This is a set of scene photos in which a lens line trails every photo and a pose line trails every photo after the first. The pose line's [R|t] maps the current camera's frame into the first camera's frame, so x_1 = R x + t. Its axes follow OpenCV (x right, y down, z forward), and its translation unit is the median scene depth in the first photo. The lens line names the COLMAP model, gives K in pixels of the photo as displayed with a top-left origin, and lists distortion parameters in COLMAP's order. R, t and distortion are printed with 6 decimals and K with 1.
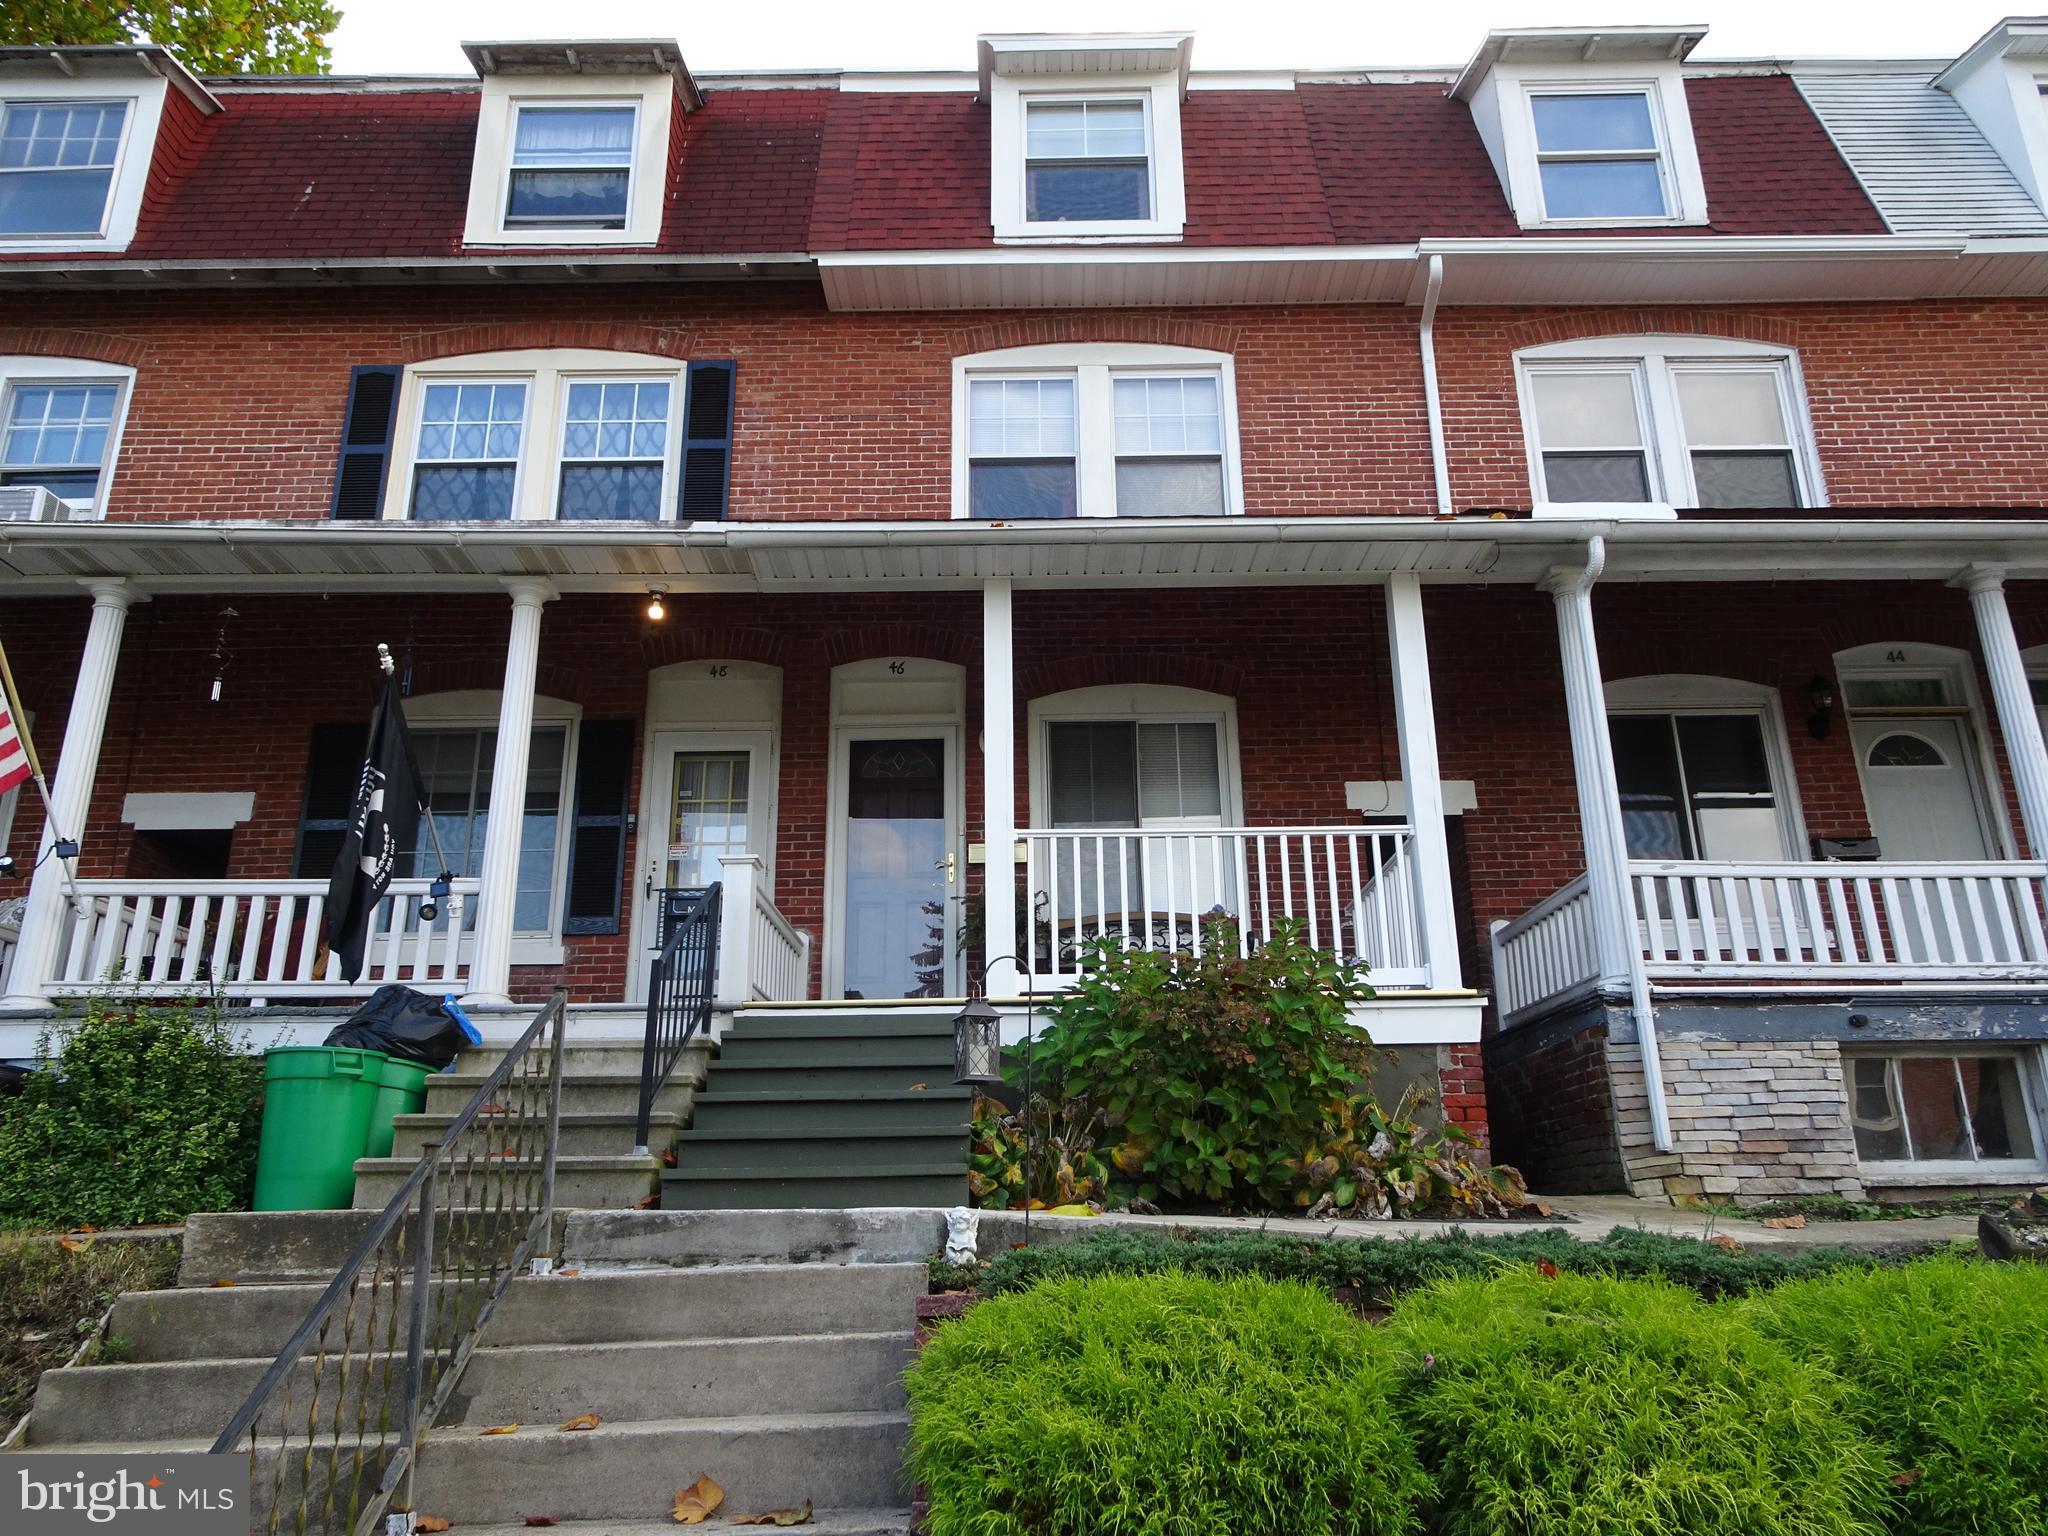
lens RADIAL K [[1472.0, 0, 1028.9], [0, 1472.0, 762.9], [0, 0, 1]] dist [0.012133, -0.000716]
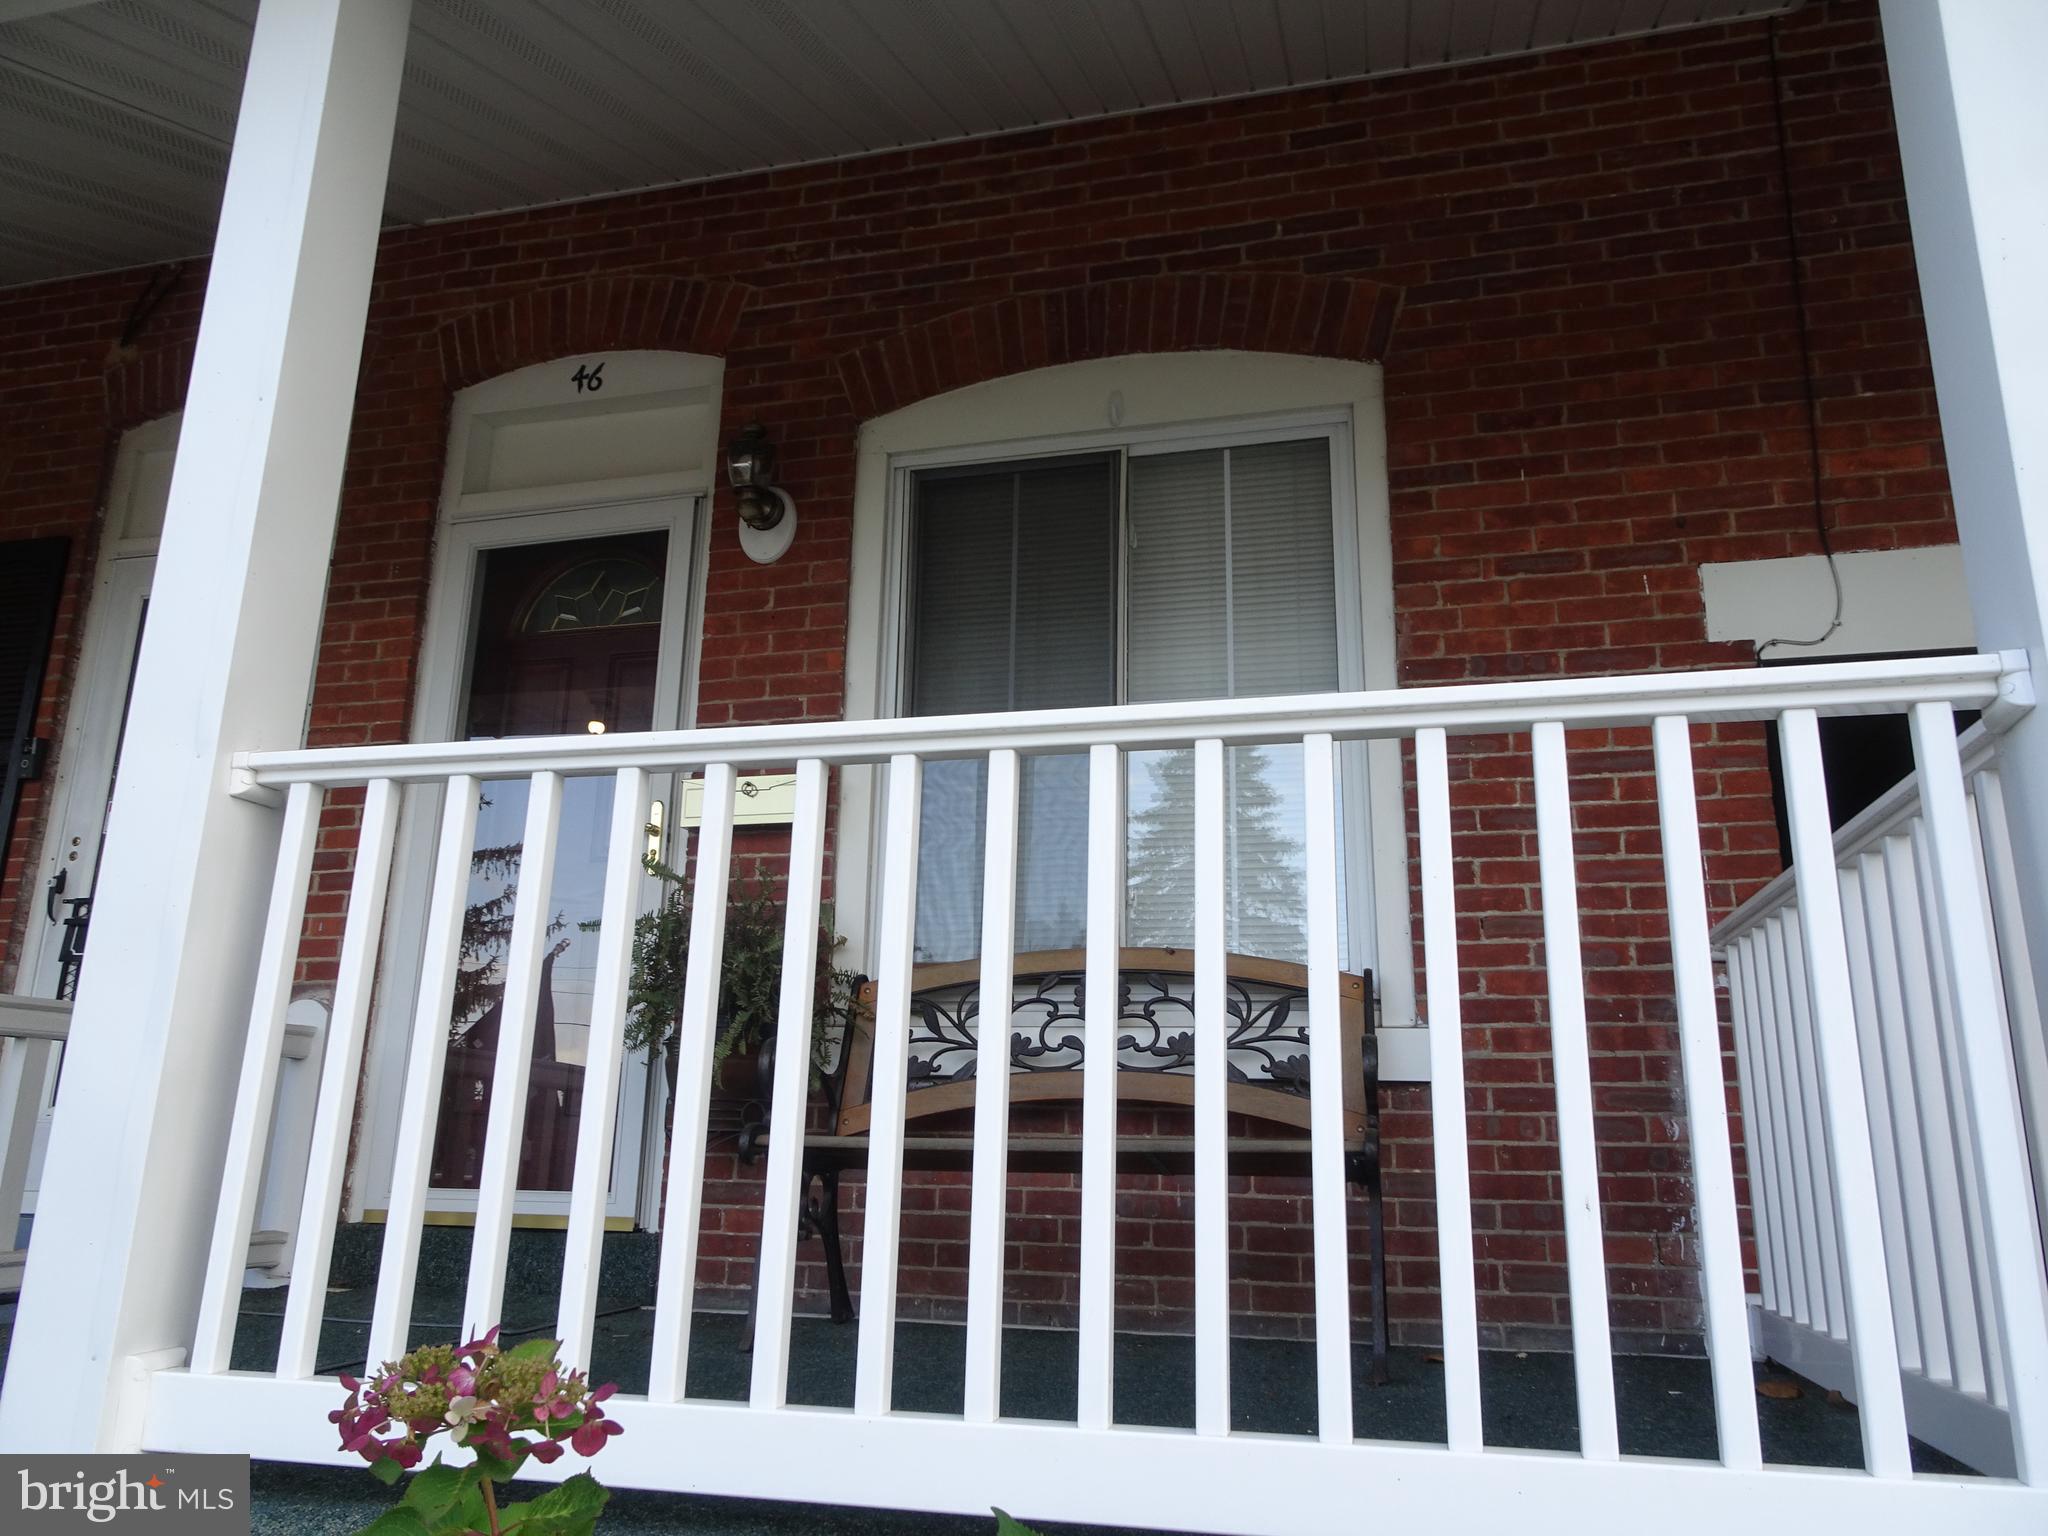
lens RADIAL K [[1459.6, 0, 1024.0], [0, 1459.6, 768.0], [0, 0, 1]] dist [0.011163, 0.006516]
pose [[0.967056, -0.032830, -0.252438, 0.143289], [0.050156, 0.996784, 0.062504, 0.030374], [0.249574, -0.073106, 0.965592, 0.612603]]
